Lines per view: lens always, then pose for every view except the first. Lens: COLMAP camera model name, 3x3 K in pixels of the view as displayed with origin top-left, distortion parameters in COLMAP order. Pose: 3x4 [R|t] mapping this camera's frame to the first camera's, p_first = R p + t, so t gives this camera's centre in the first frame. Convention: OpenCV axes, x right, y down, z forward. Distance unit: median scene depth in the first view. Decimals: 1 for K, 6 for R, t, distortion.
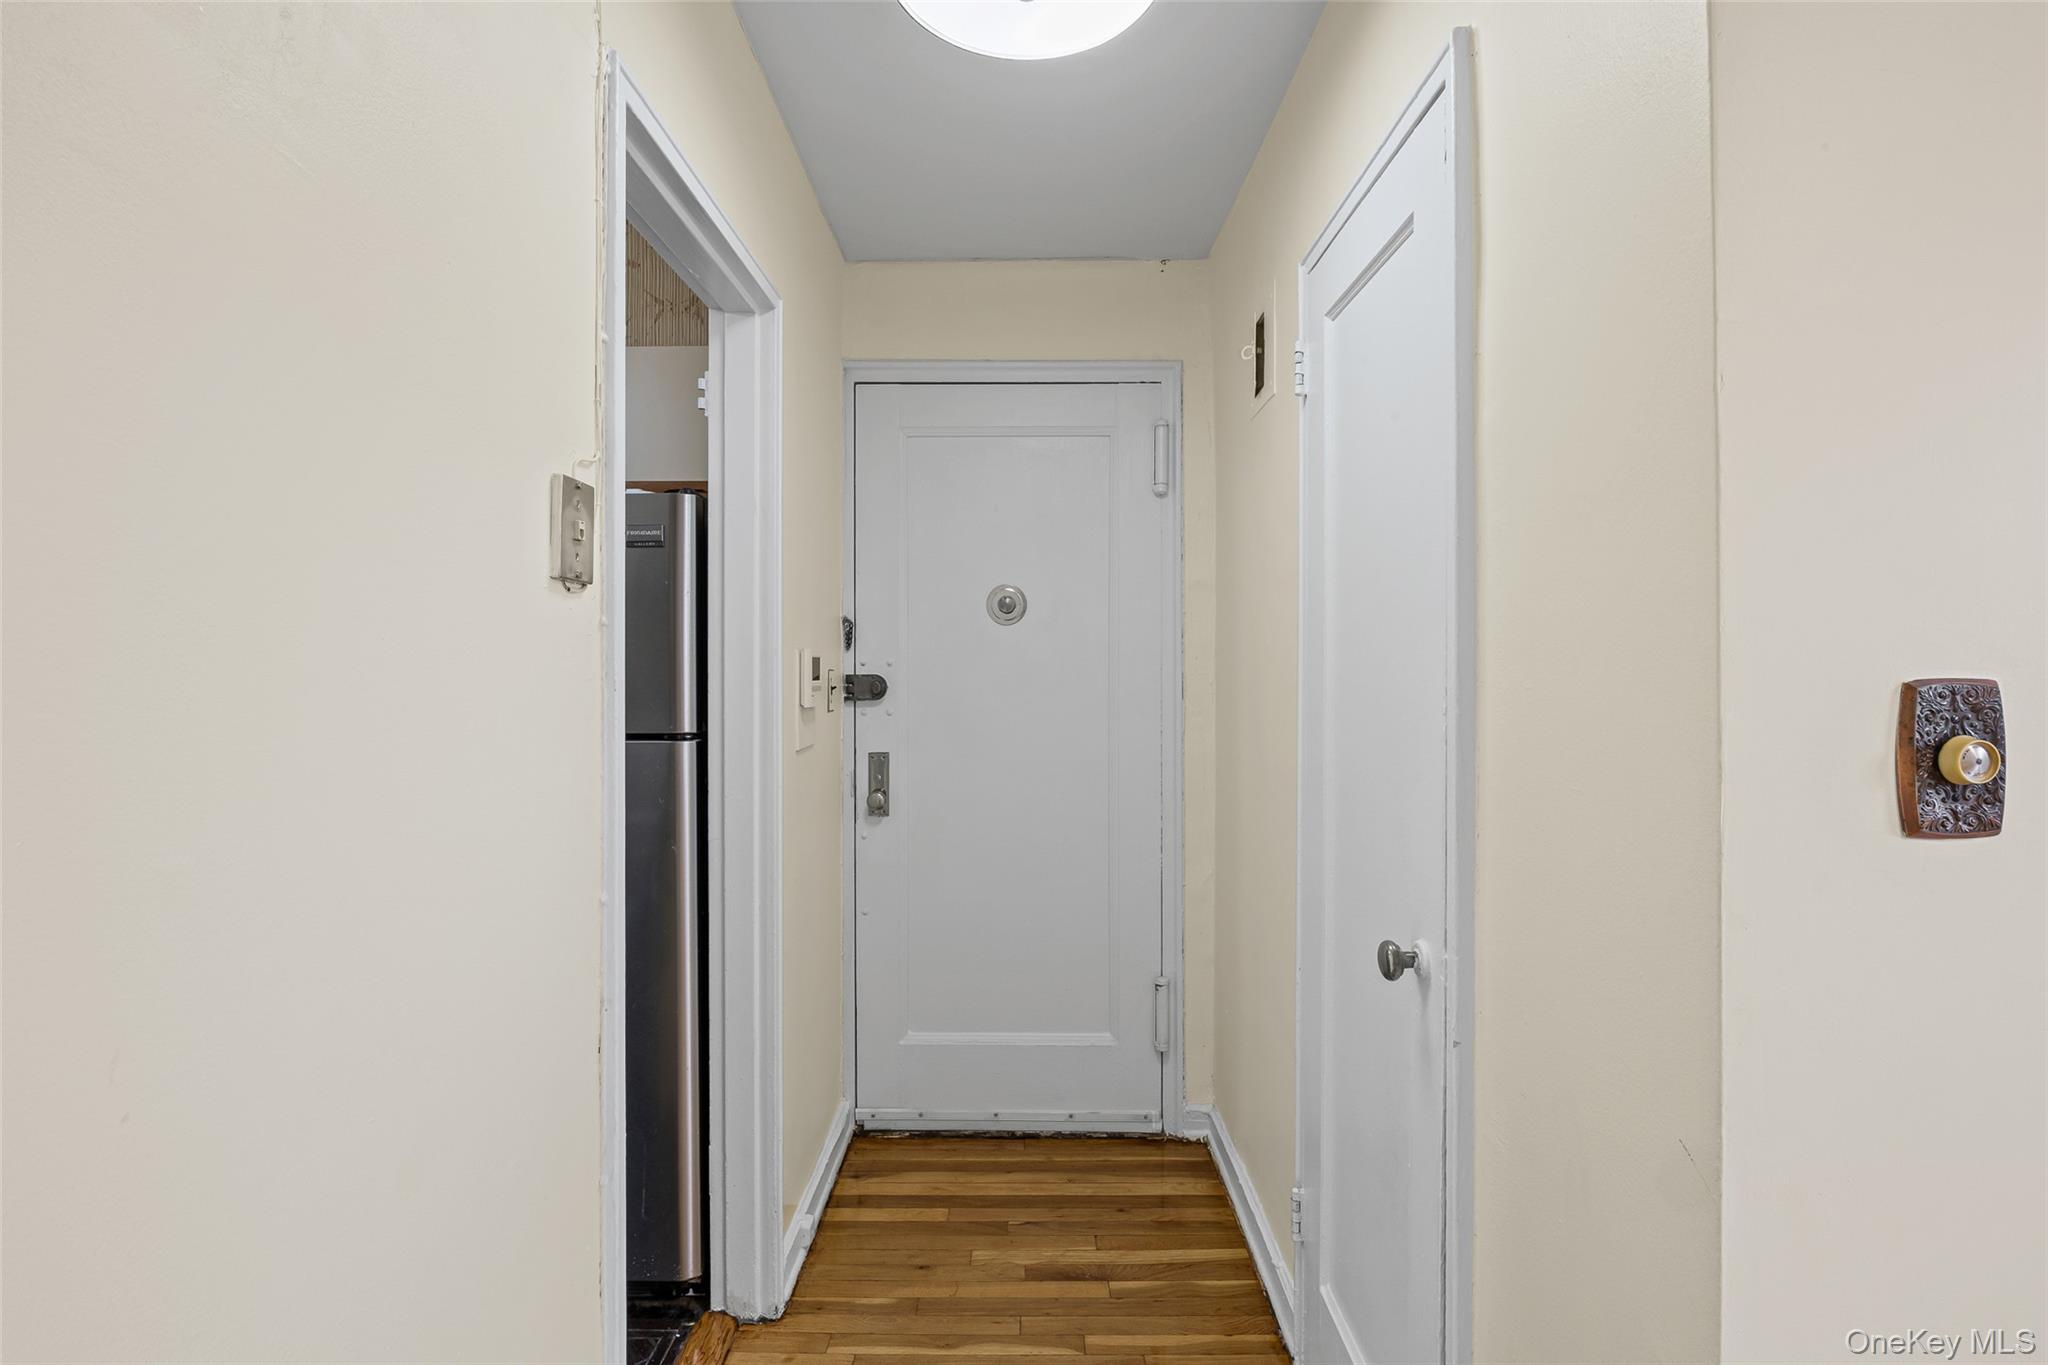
lens RADIAL K [[990.5, 0, 1024.8], [0, 990.5, 662.3], [0, 0, 1]] dist [-0.014488, 0.000488]
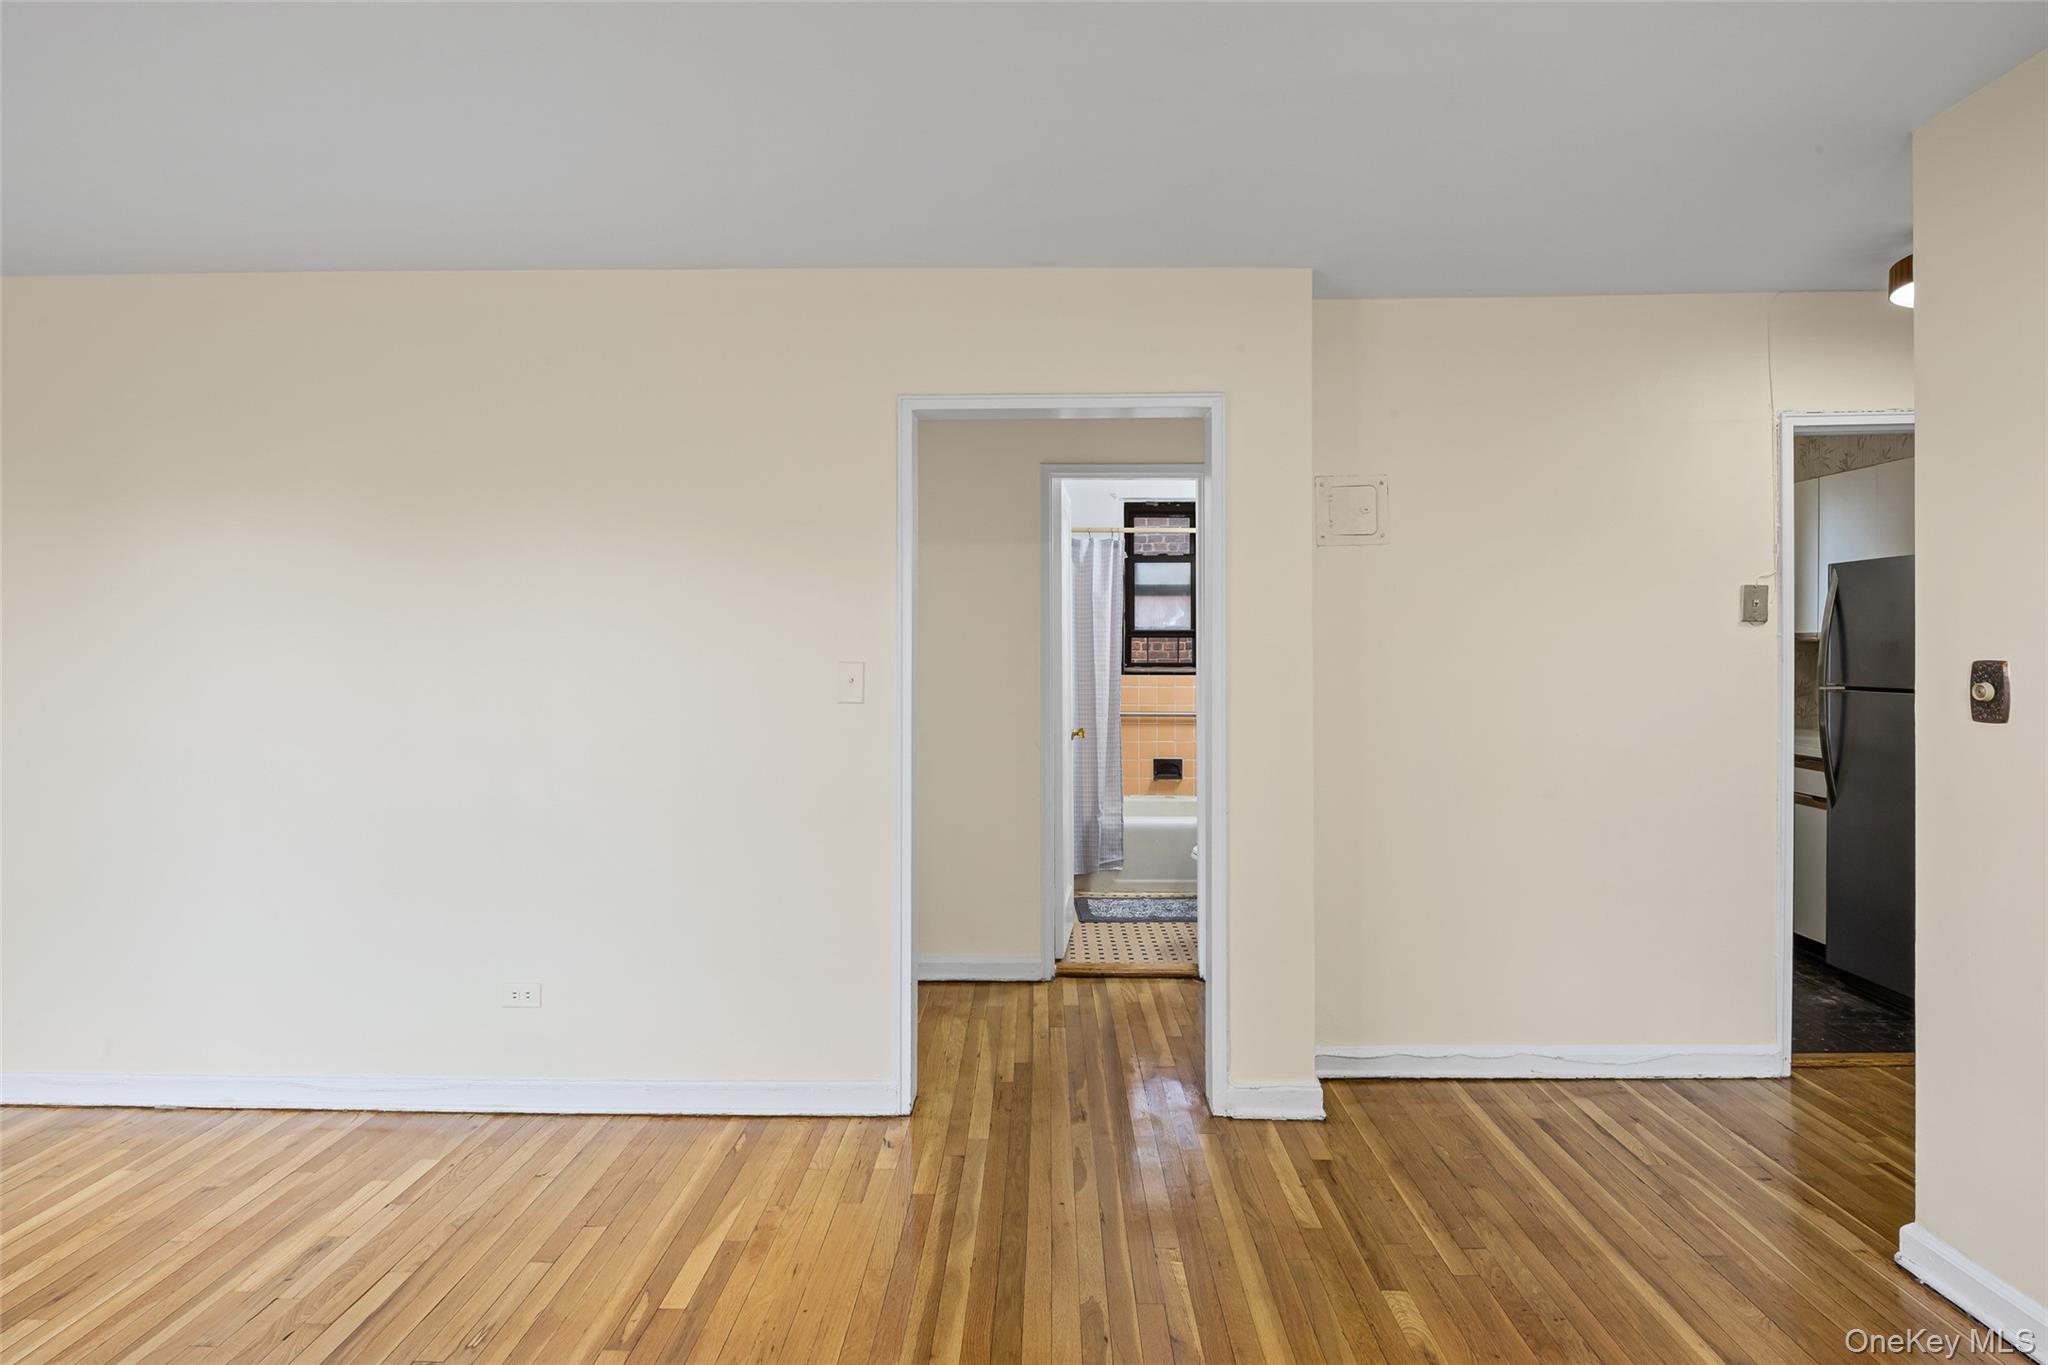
lens RADIAL K [[1055.3, 0, 1020.1], [0, 1055.3, 647.9], [0, 0, 1]] dist [-0.007077, -0.000253]
pose [[-0.015445, 0.001574, -0.999879, 1.251828], [0.005281, 0.999985, 0.001493, -0.011261], [0.999867, -0.005258, -0.015454, -0.502356]]
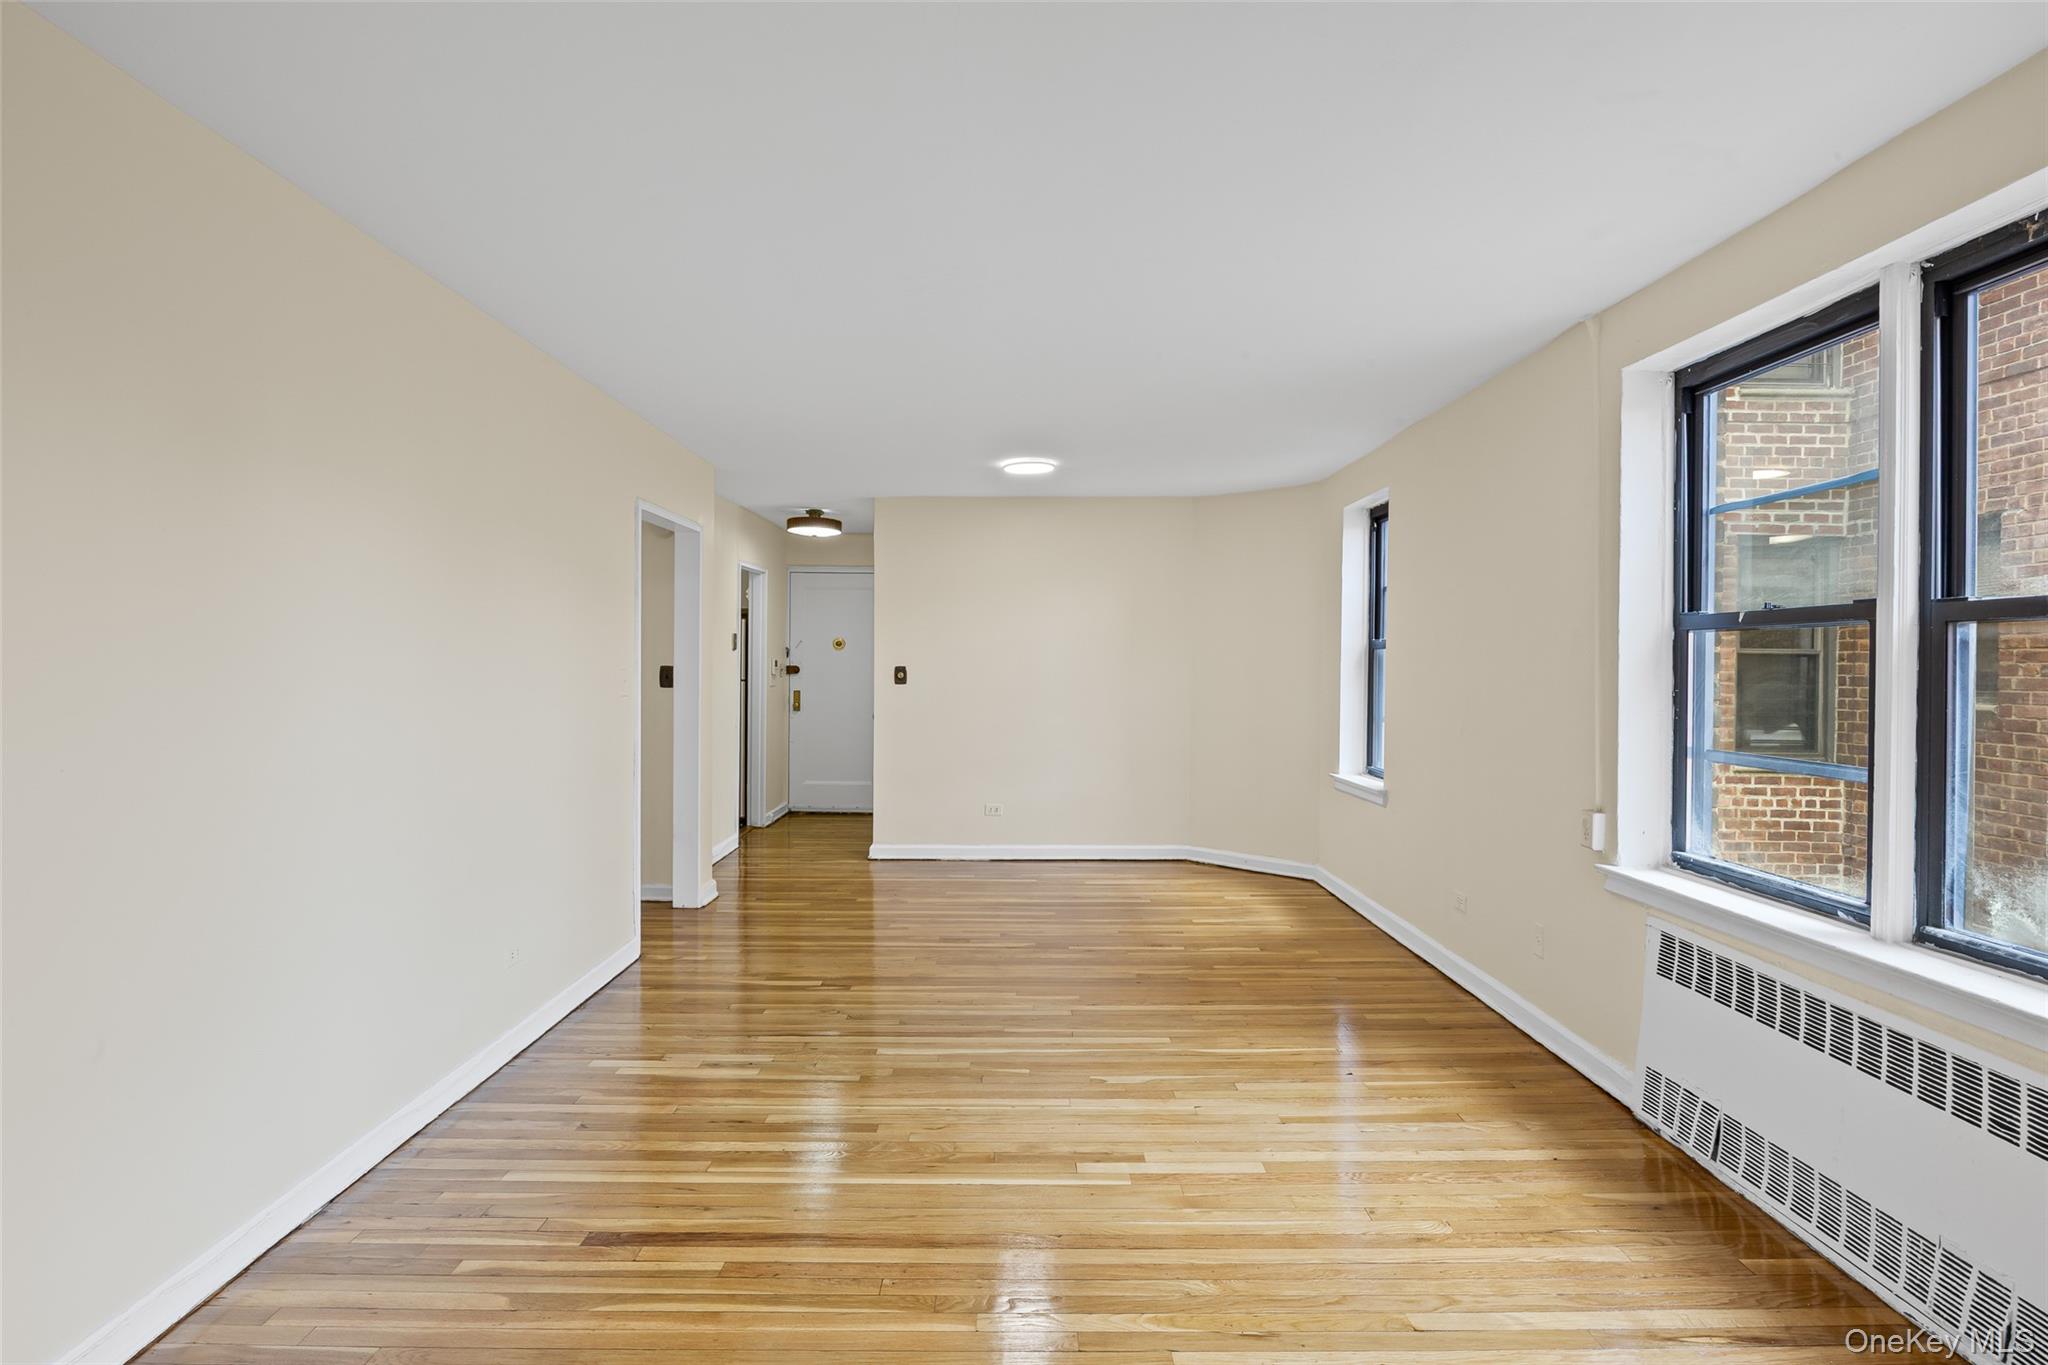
lens RADIAL K [[1008.8, 0, 1021.6], [0, 1008.8, 673.5], [0, 0, 1]] dist [-0.013404, 0.001469]
pose [[0.999840, 0.011691, 0.013571, 0.641719], [-0.011884, 0.999828, 0.014238, -0.020119], [-0.013402, -0.014397, 0.999807, -2.715420]]
